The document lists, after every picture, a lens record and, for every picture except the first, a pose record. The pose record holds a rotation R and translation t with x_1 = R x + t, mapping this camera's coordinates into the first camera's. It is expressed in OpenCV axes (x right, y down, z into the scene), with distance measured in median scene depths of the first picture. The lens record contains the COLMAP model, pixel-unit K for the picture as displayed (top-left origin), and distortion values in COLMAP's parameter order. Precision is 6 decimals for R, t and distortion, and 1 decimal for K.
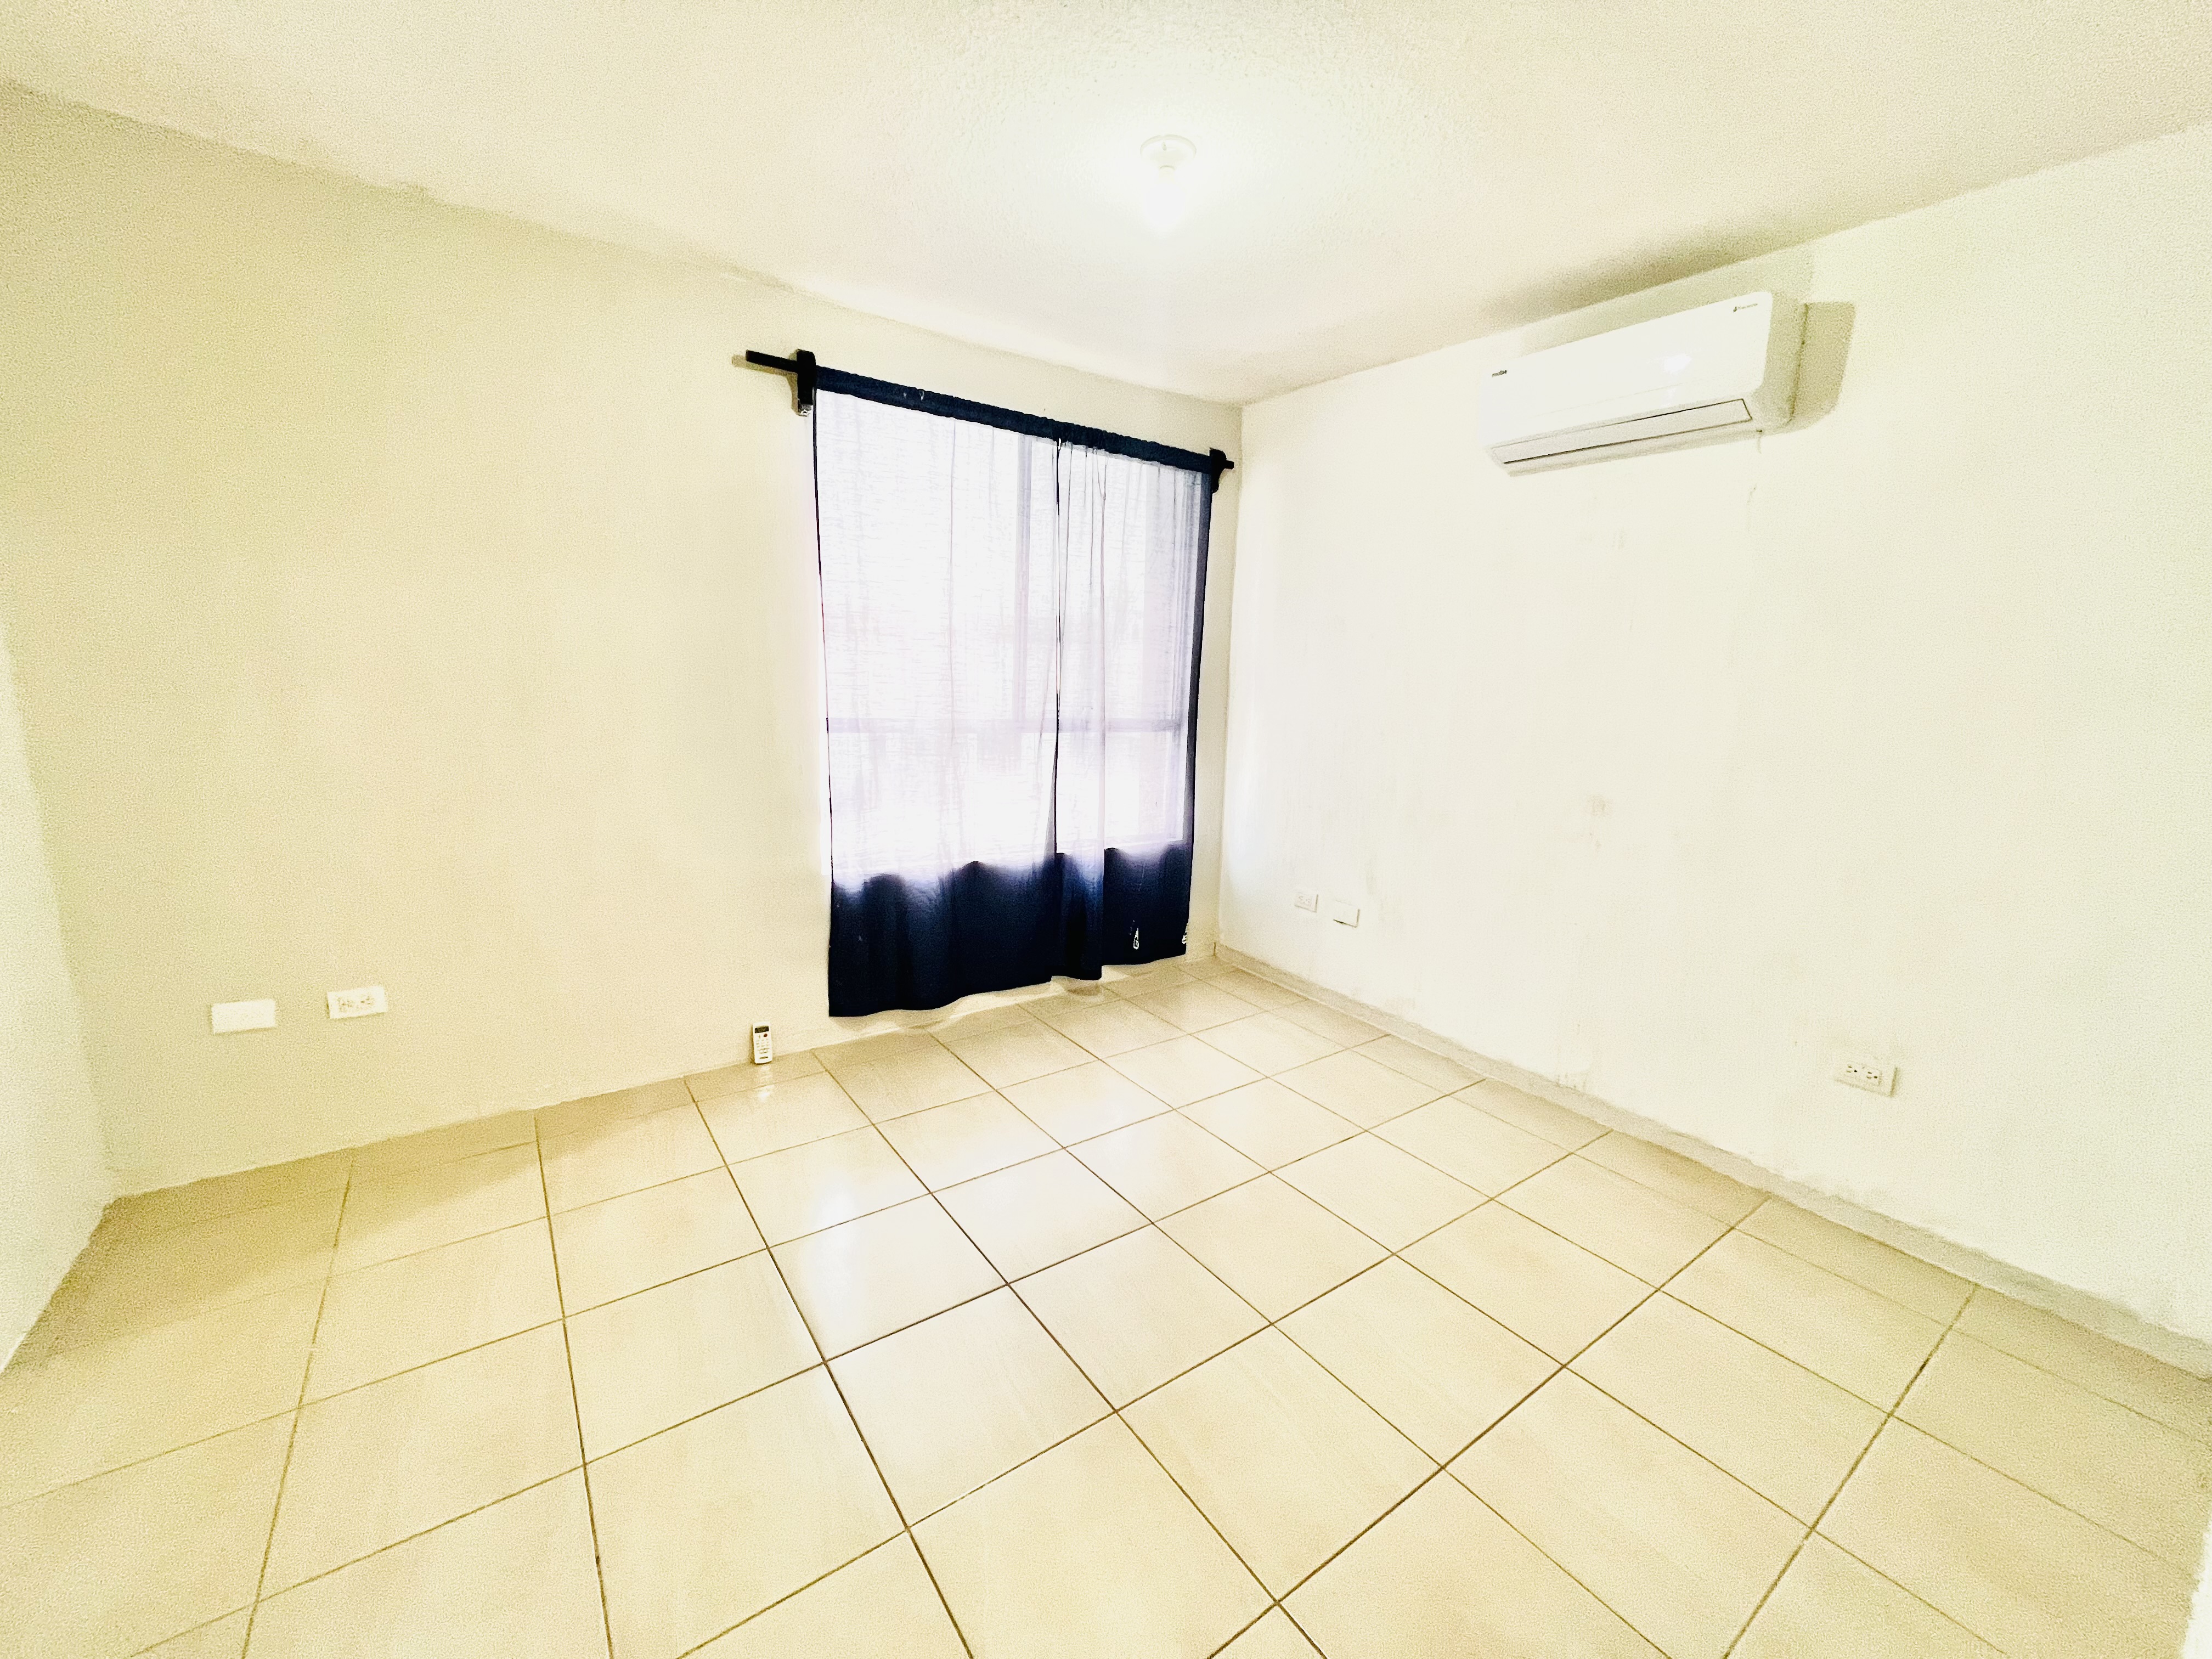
lens RADIAL K [[888.3, 0, 1105.8], [0, 888.3, 832.7], [0, 0, 1]] dist [0.000730, 0.000155]
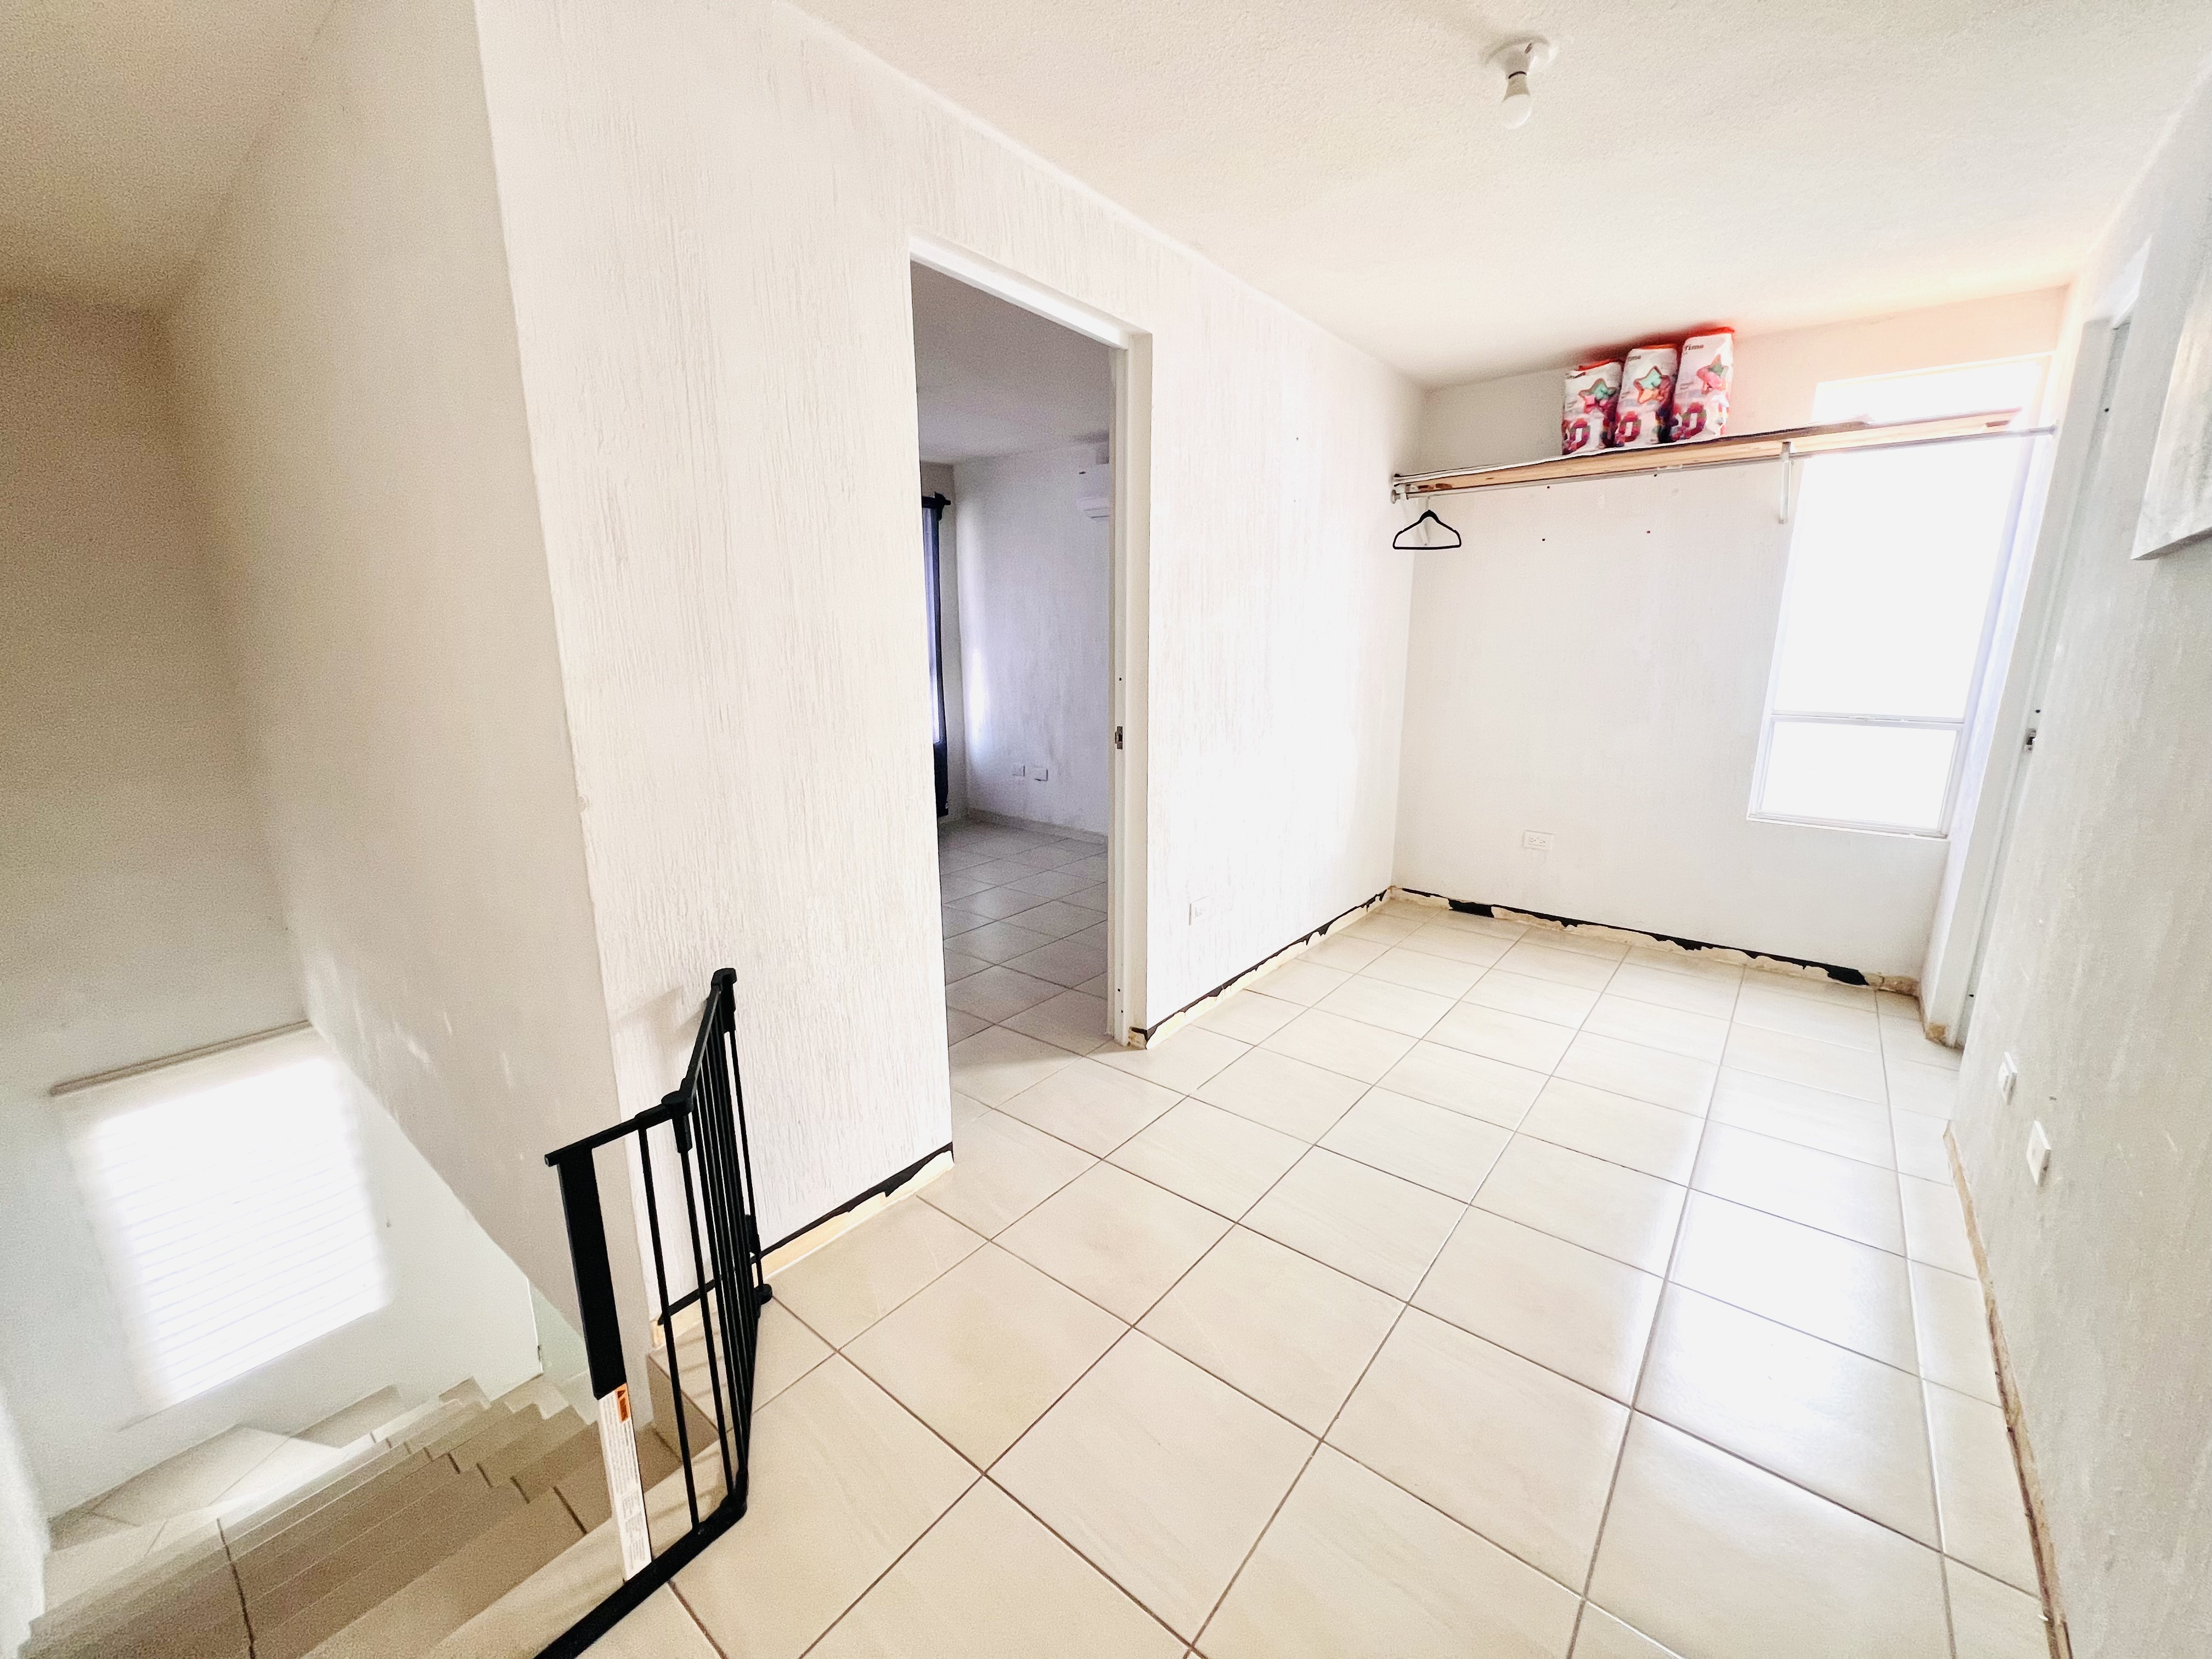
lens RADIAL K [[888.3, 0, 1105.5], [0, 888.3, 833.5], [0, 0, 1]] dist [0.000730, 0.000155]
pose [[0.960455, -0.092478, 0.262629, -0.062945], [0.081788, 0.995325, 0.051372, 0.120153], [-0.266152, -0.027861, 0.963528, -0.634531]]
